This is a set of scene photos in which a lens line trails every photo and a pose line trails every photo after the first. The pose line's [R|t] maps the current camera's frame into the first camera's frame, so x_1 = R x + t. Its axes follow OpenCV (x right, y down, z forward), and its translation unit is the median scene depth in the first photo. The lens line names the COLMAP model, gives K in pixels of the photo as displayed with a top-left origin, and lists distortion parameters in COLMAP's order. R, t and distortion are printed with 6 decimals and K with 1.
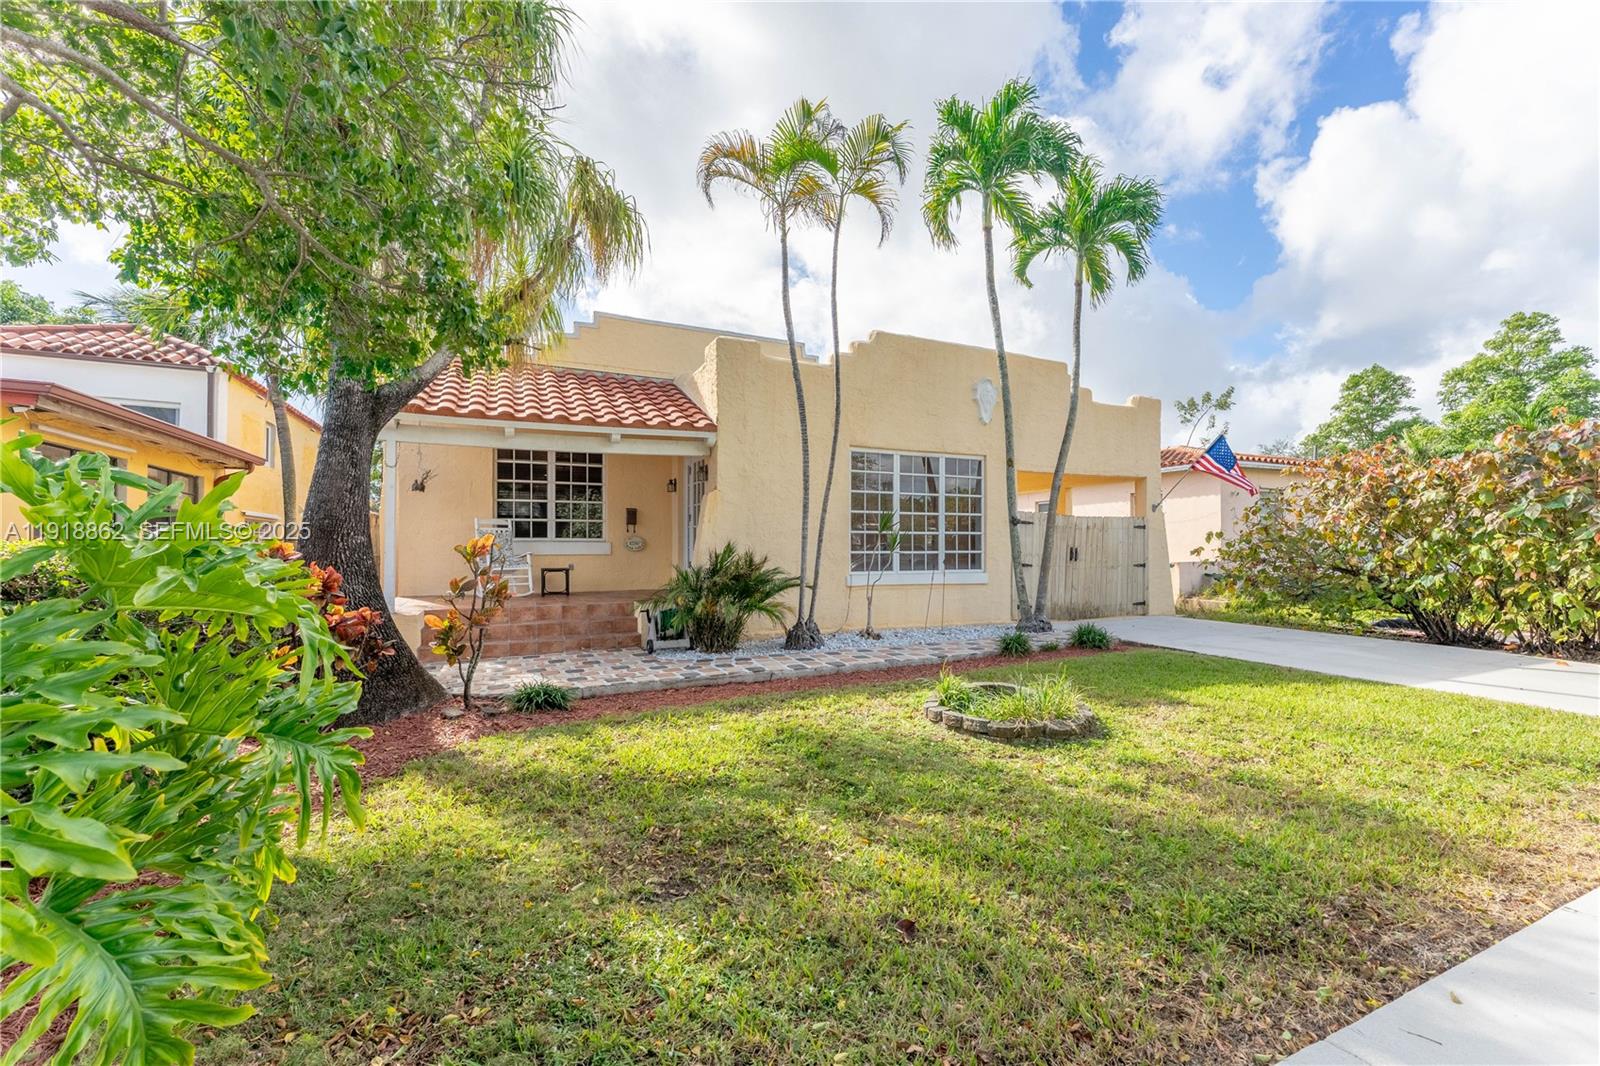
lens RADIAL K [[638.5, 0, 802.1], [0, 638.5, 542.9], [0, 0, 1]] dist [-0.000098, -0.000051]
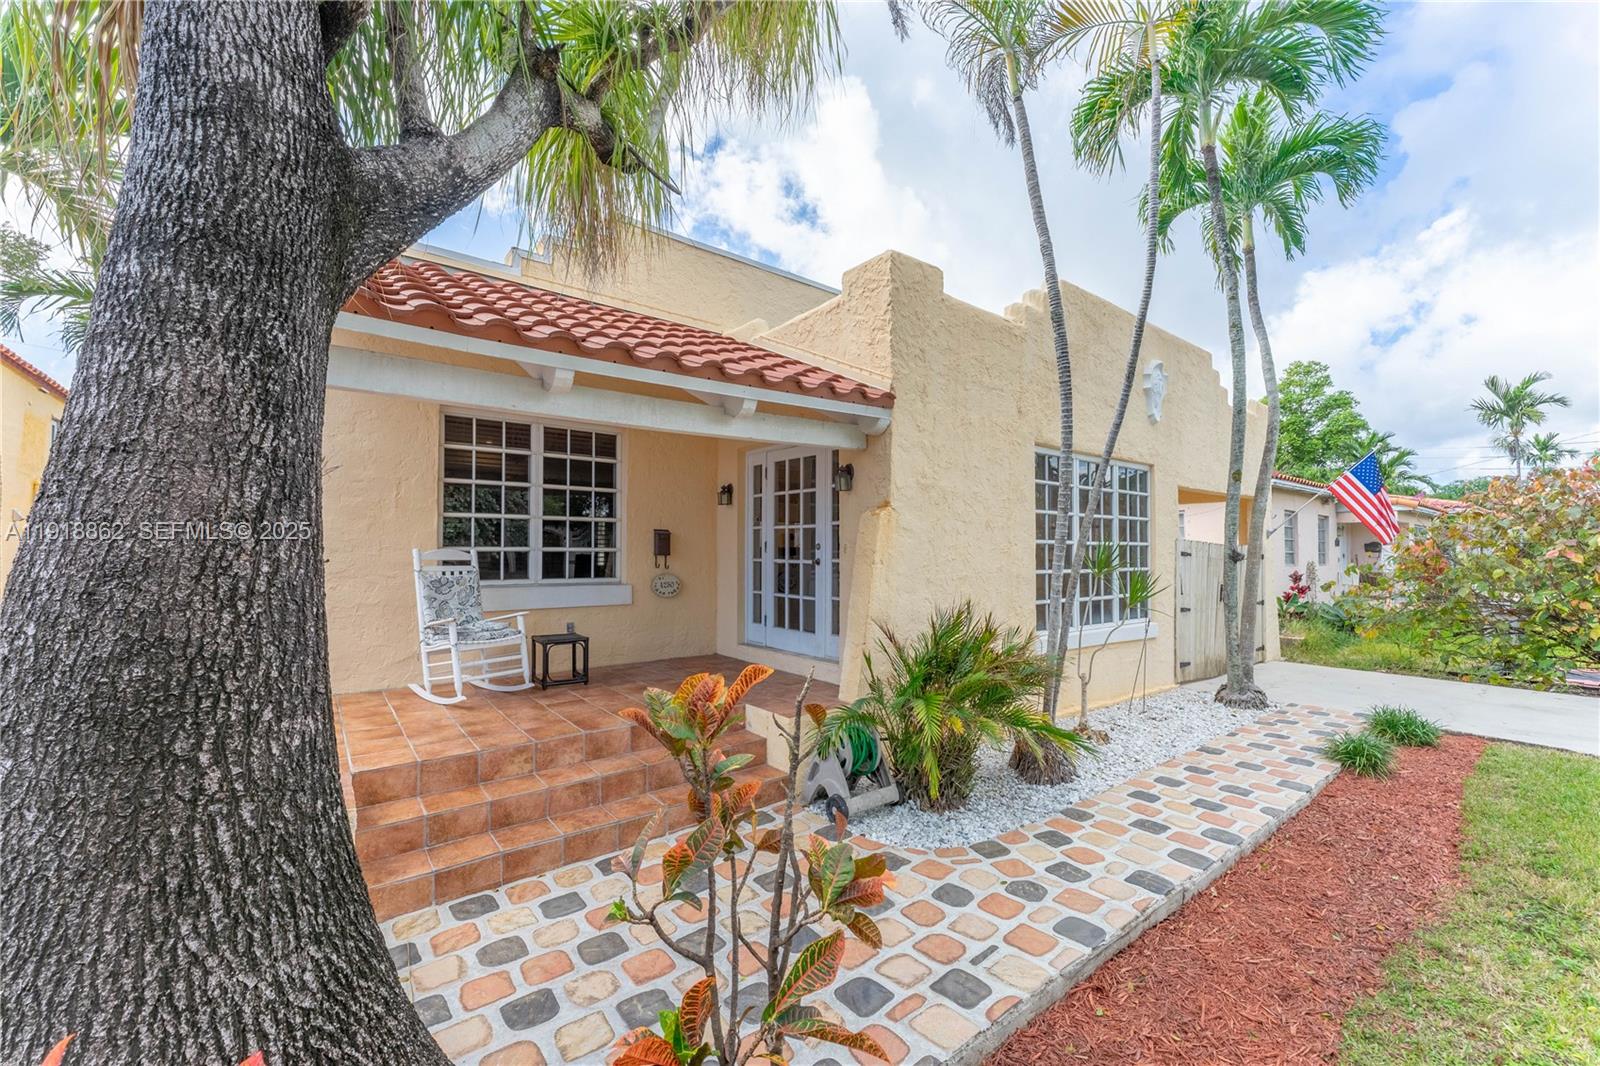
lens RADIAL K [[638.5, 0, 796.0], [0, 638.5, 538.9], [0, 0, 1]] dist [-0.000098, -0.000051]
pose [[0.976655, 0.007841, 0.214670, -0.275612], [-0.004333, 0.999849, -0.016805, -0.034940], [-0.214769, 0.015482, 0.976542, 0.357950]]
